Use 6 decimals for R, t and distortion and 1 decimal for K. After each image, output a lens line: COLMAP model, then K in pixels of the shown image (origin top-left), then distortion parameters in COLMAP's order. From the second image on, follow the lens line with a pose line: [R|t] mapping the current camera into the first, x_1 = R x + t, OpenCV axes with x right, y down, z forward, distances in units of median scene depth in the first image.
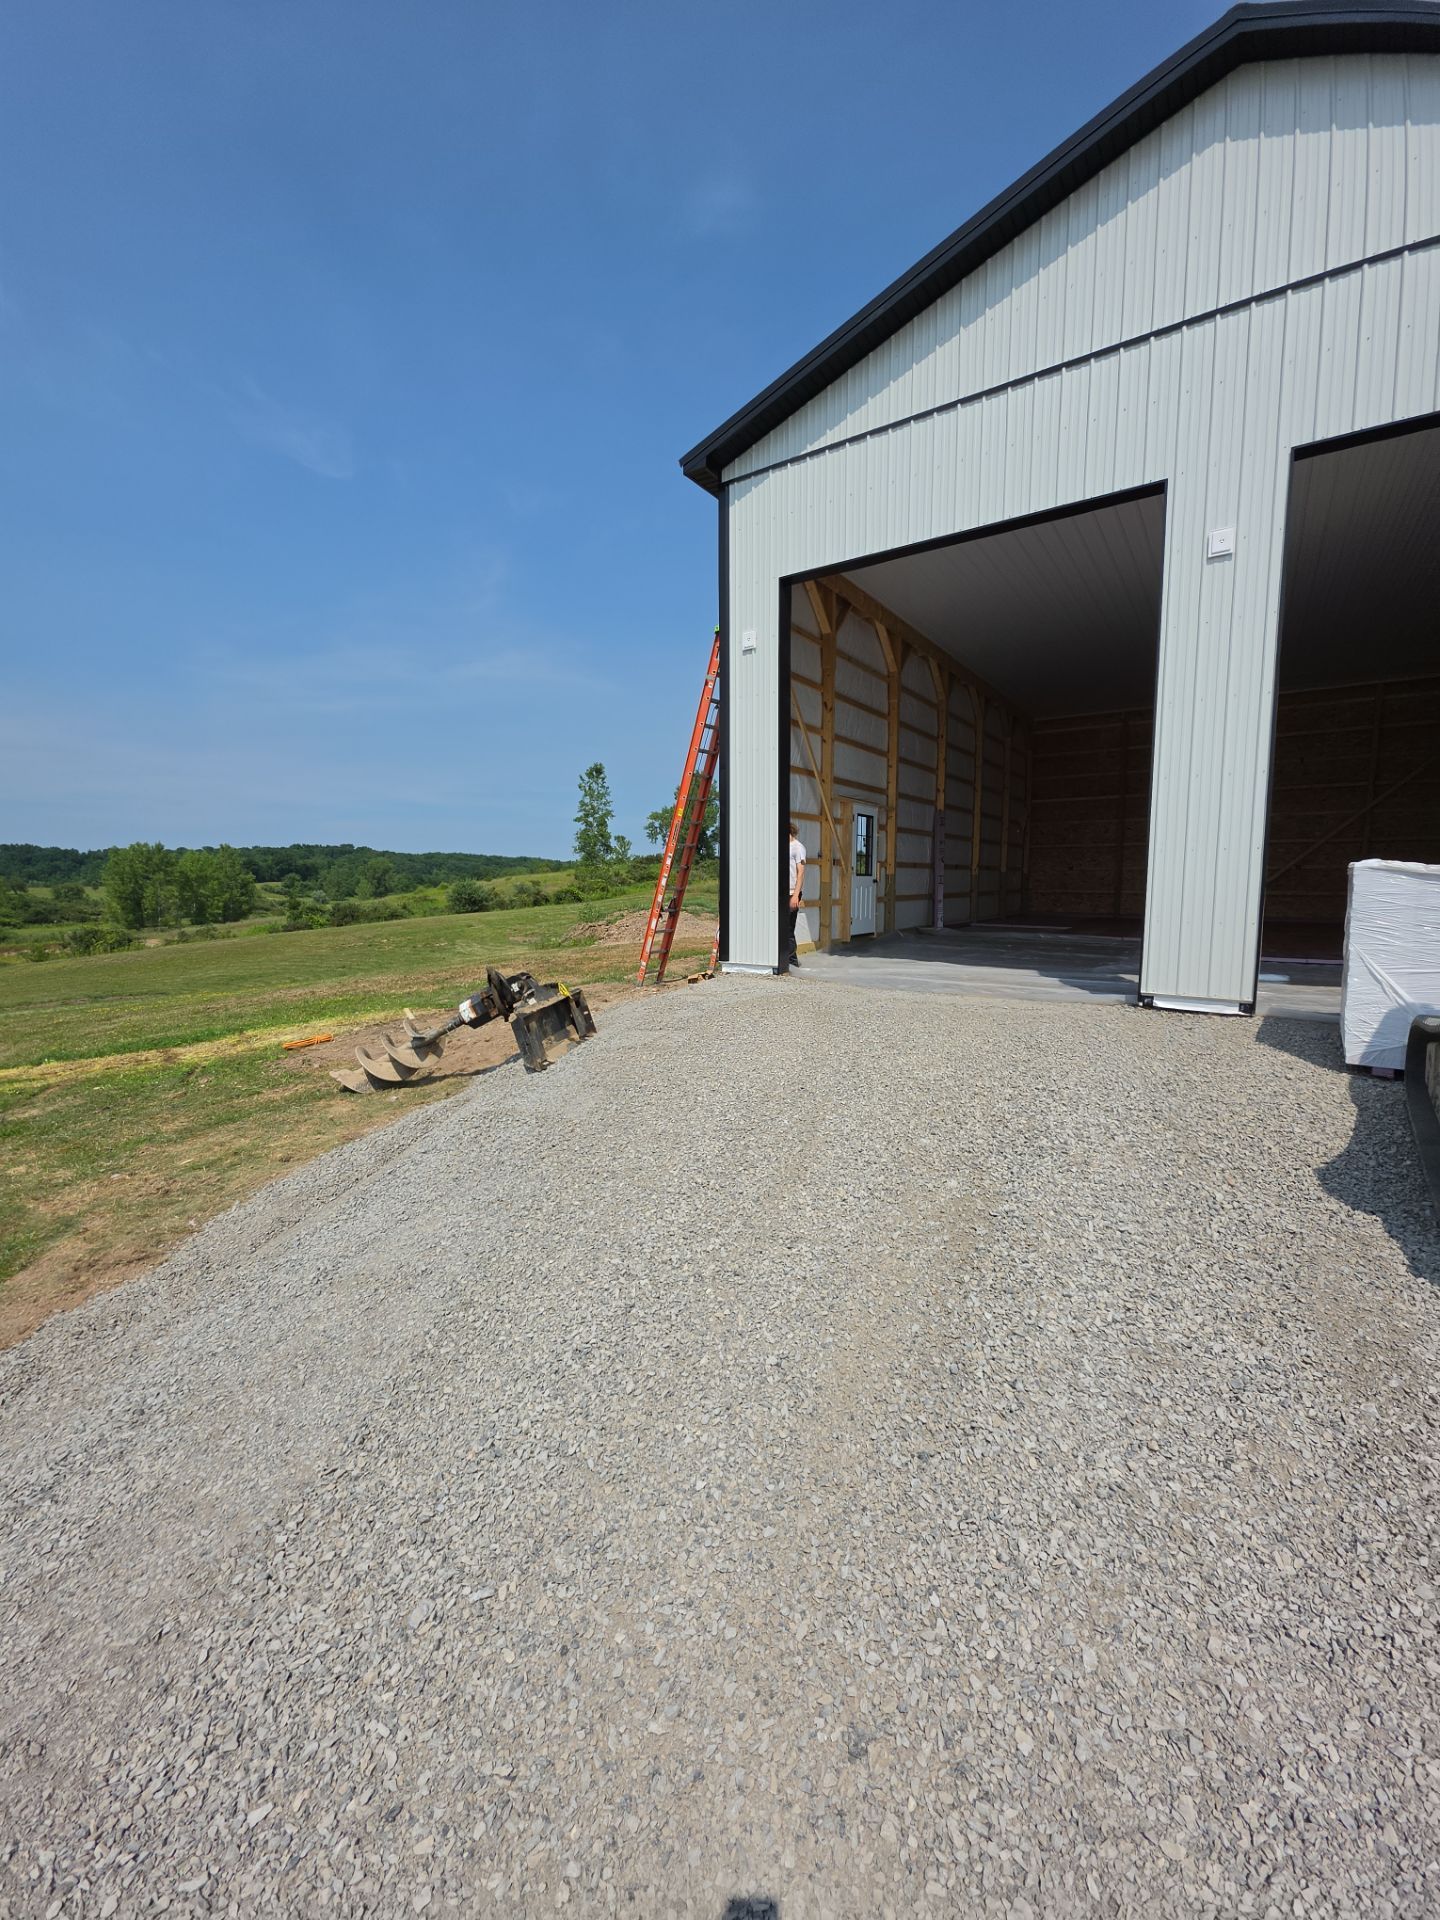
lens RADIAL K [[763.1, 0, 720.0], [0, 763.1, 960.0], [0, 0, 1]] dist [0.001779, -0.005791]
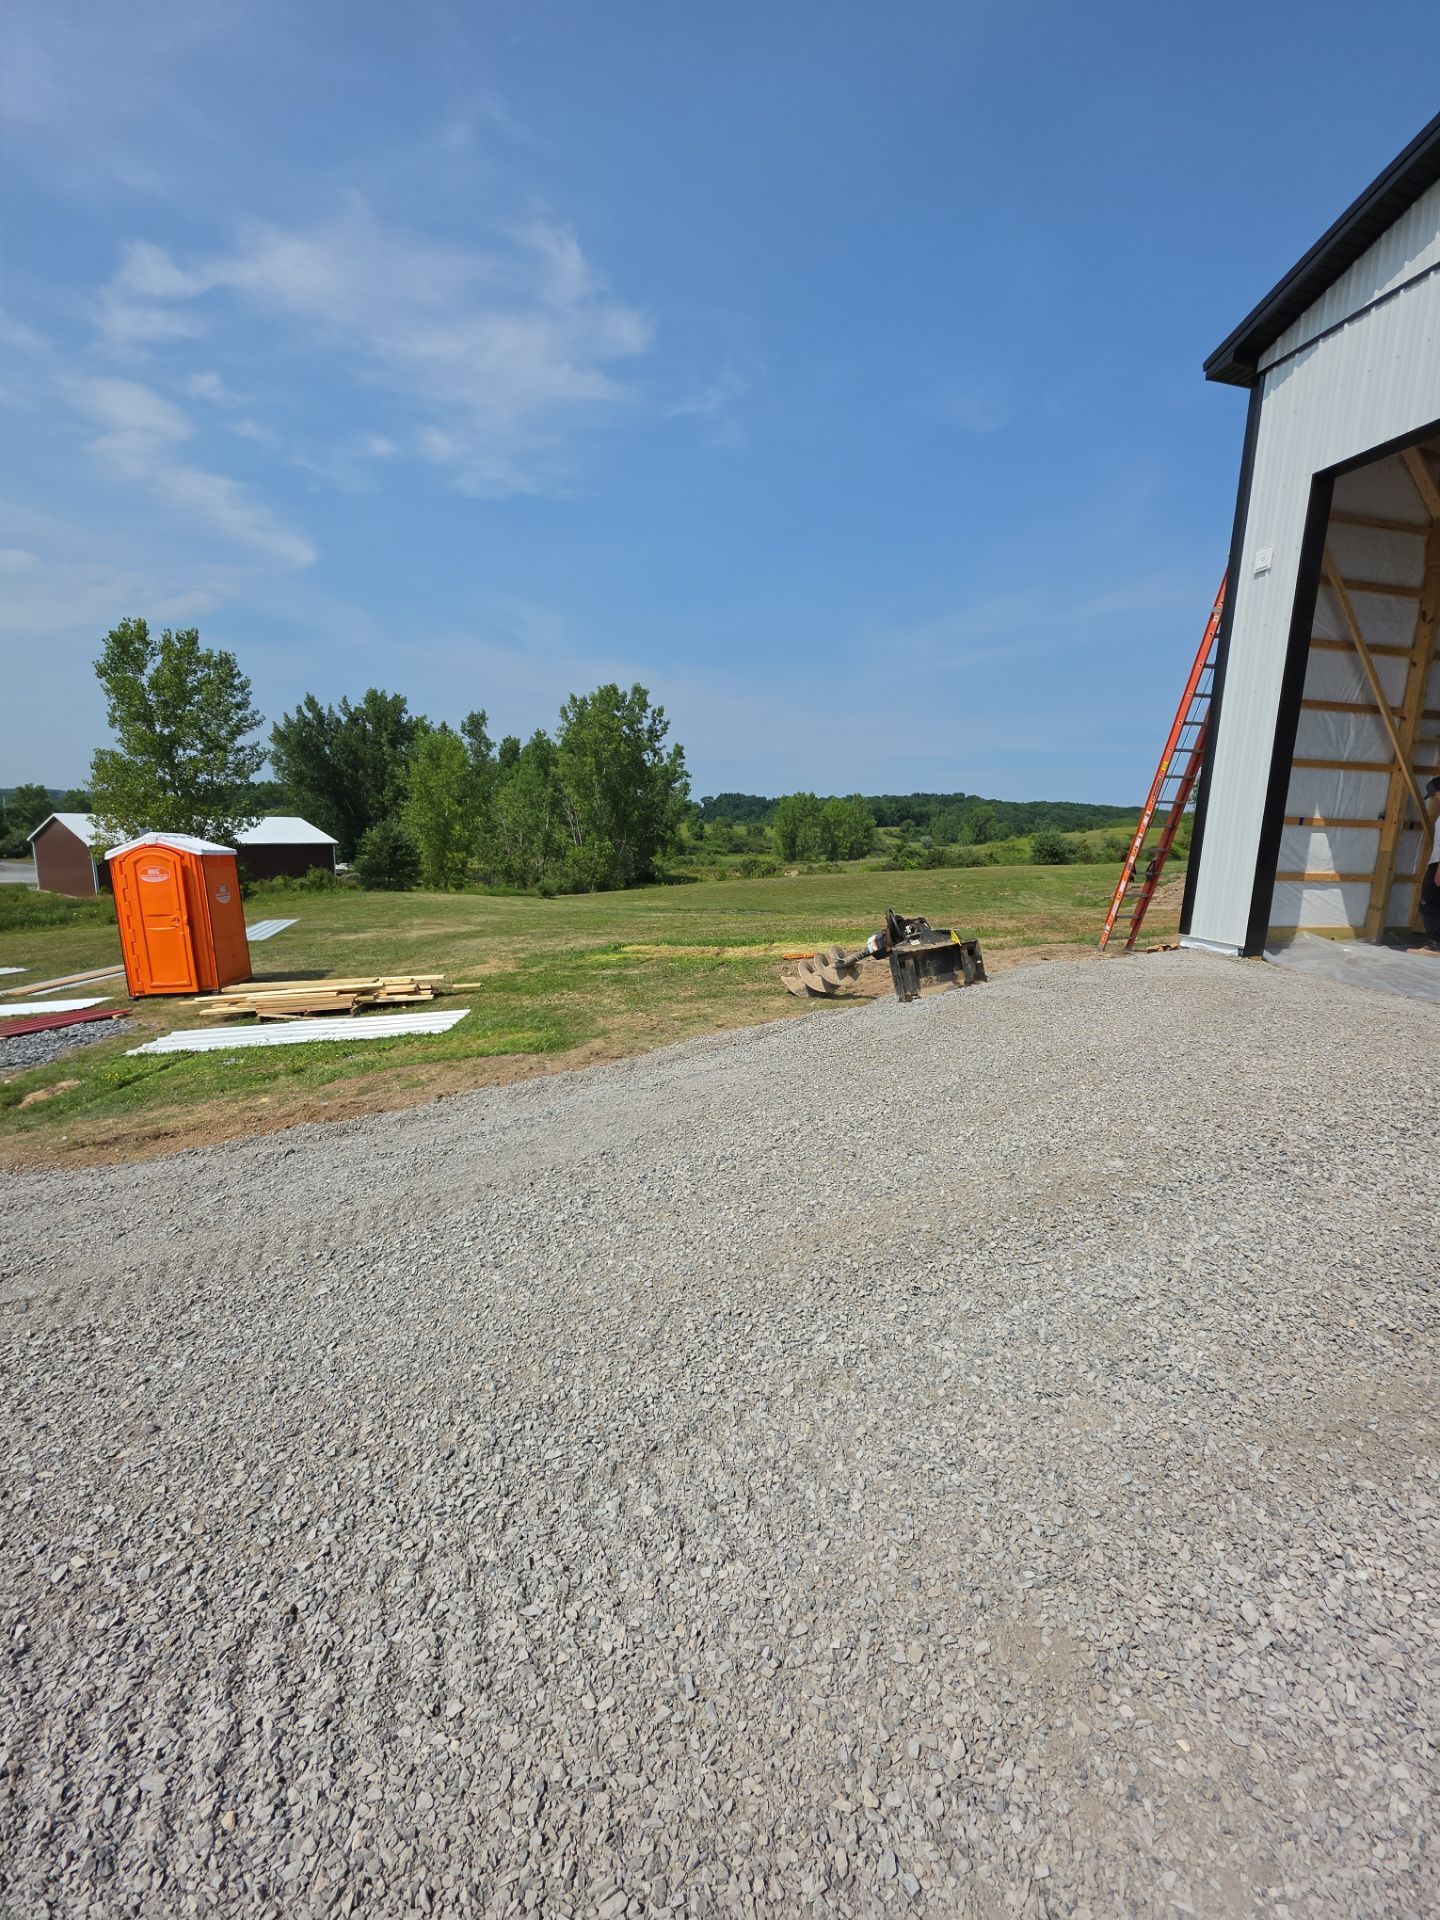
lens RADIAL K [[763.1, 0, 720.0], [0, 763.1, 960.0], [0, 0, 1]] dist [0.001779, -0.005791]
pose [[0.721692, 0.146528, -0.676528, 0.238055], [-0.101475, 0.989175, 0.105994, -0.008690], [0.684736, -0.007845, 0.728749, -0.029418]]
